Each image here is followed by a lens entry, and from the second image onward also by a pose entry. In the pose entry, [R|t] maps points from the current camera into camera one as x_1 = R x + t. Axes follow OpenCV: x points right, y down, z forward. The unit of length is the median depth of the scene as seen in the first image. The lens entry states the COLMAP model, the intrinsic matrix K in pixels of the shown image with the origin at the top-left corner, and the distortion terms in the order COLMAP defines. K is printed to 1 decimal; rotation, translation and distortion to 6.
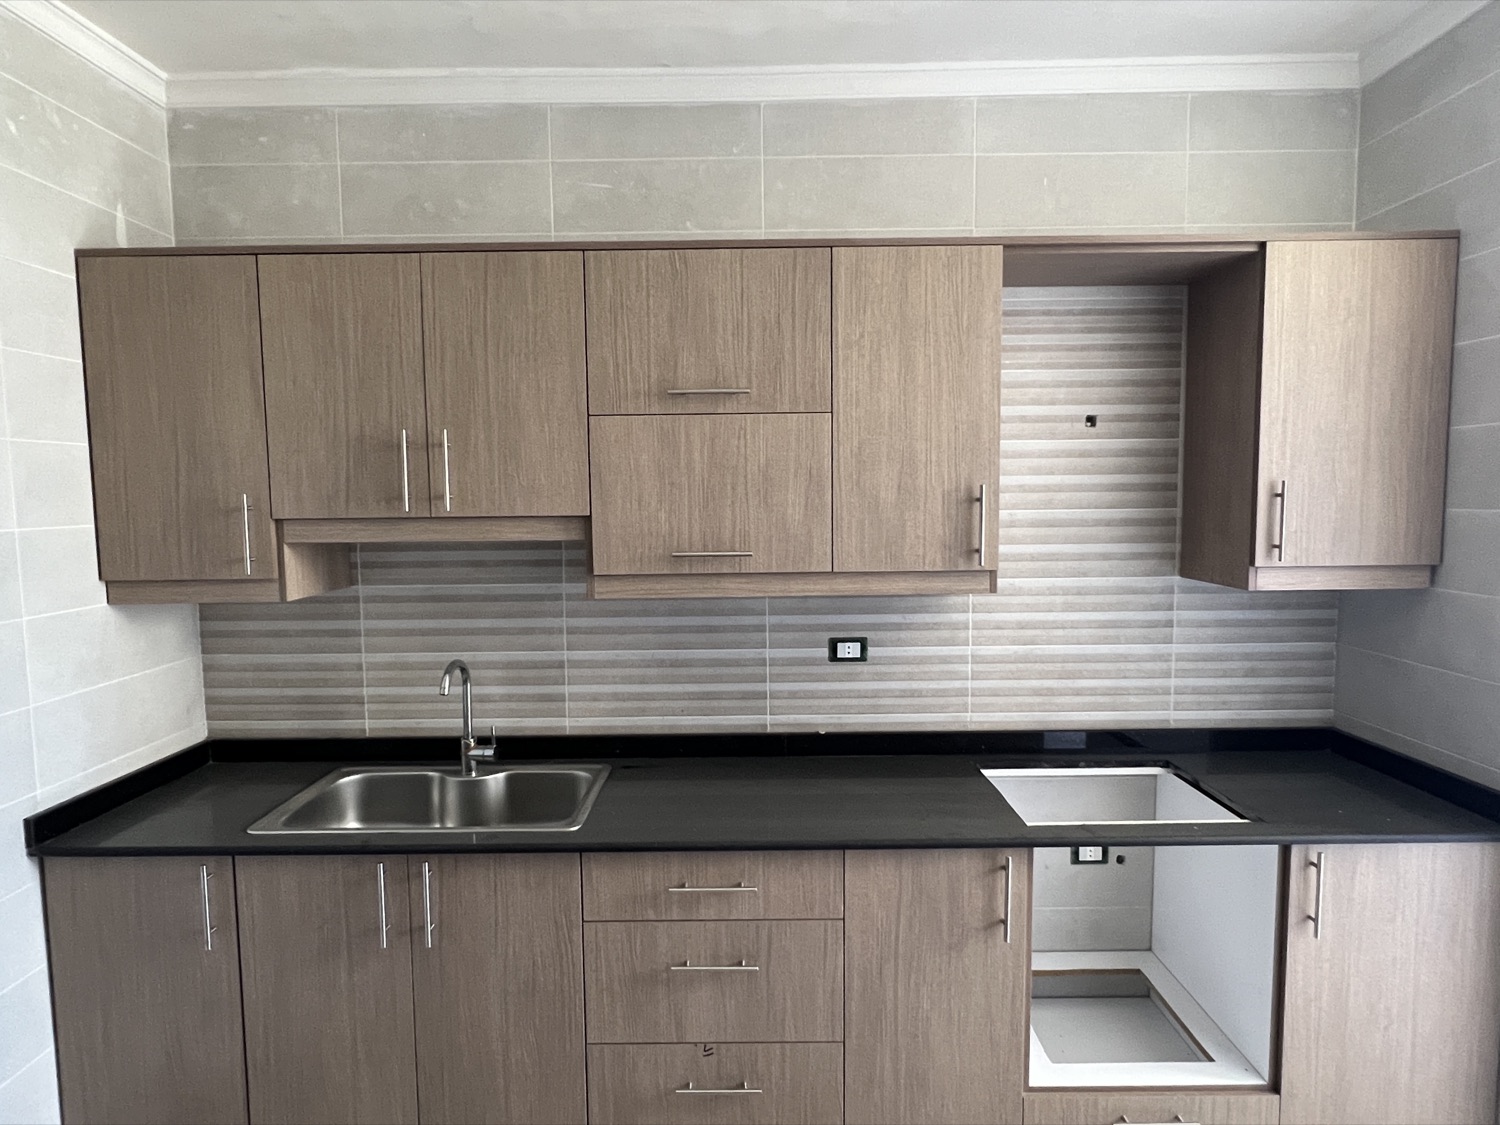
lens RADIAL K [[859.2, 0, 750.6], [0, 859.2, 565.1], [0, 0, 1]] dist [-0.000846, 0.000450]
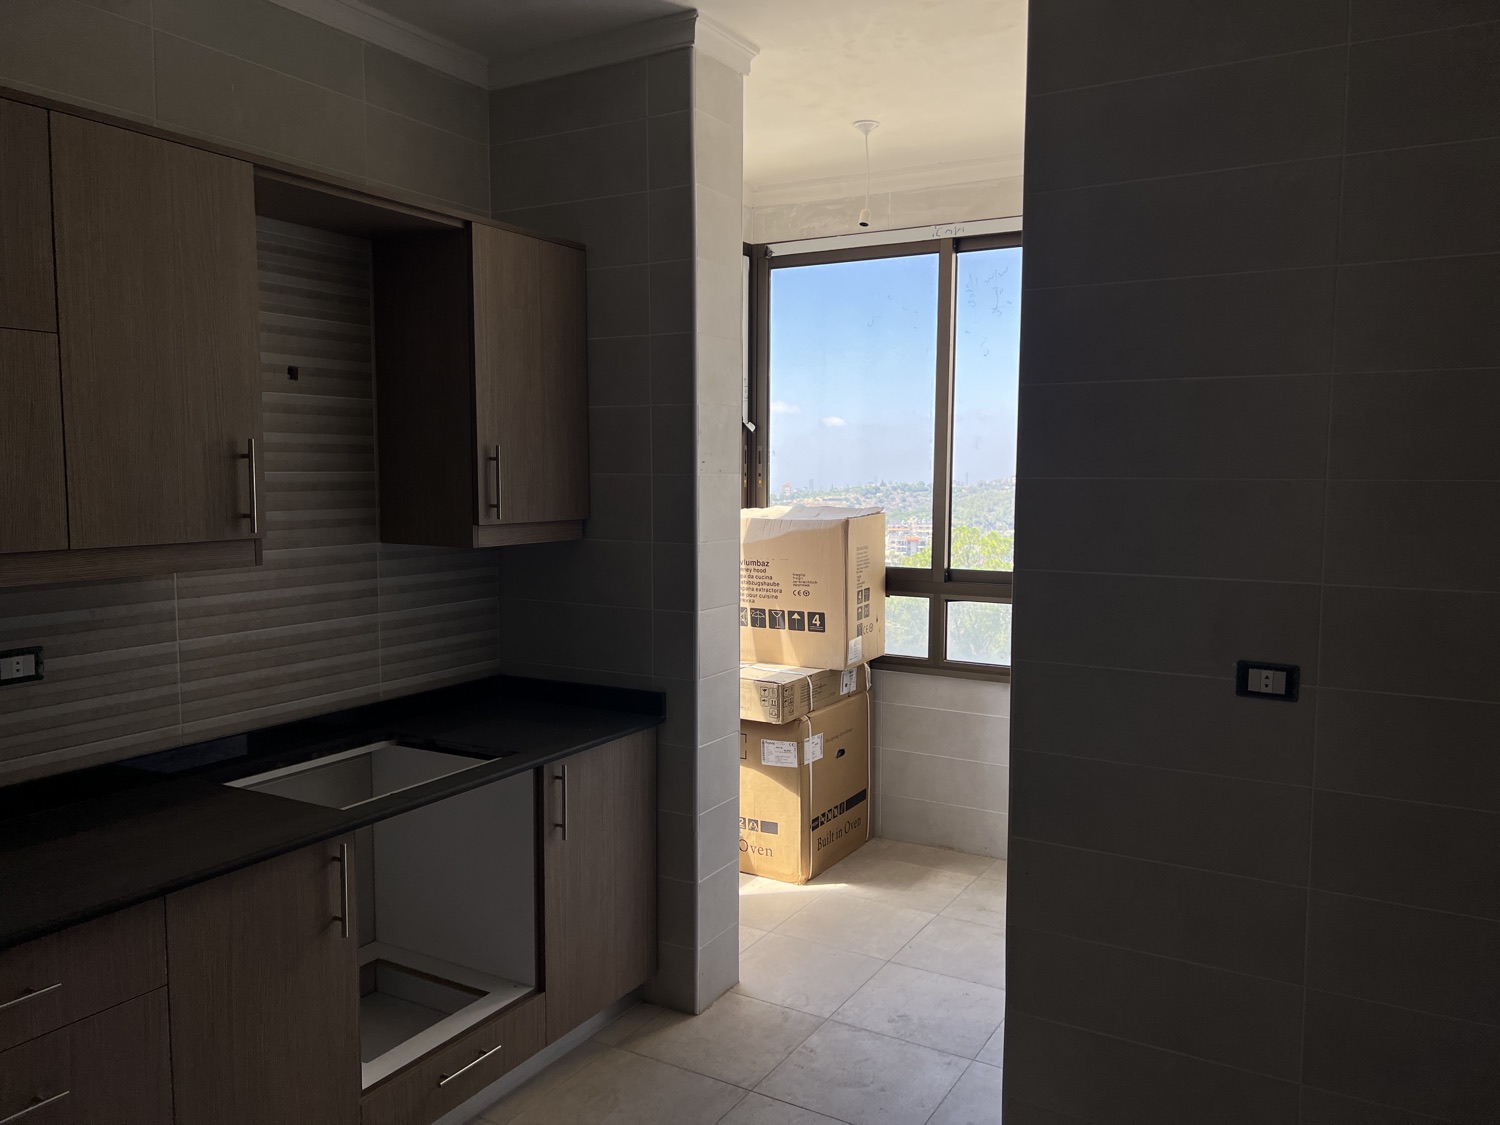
lens RADIAL K [[1118.6, 0, 750.0], [0, 1118.6, 562.5], [0, 0, 1]] dist [0.095565, -0.164161]
pose [[0.505519, -0.059597, 0.860755, -0.385897], [0.061634, 0.997557, 0.032872, 0.019711], [-0.860611, 0.036435, 0.507958, -0.001838]]
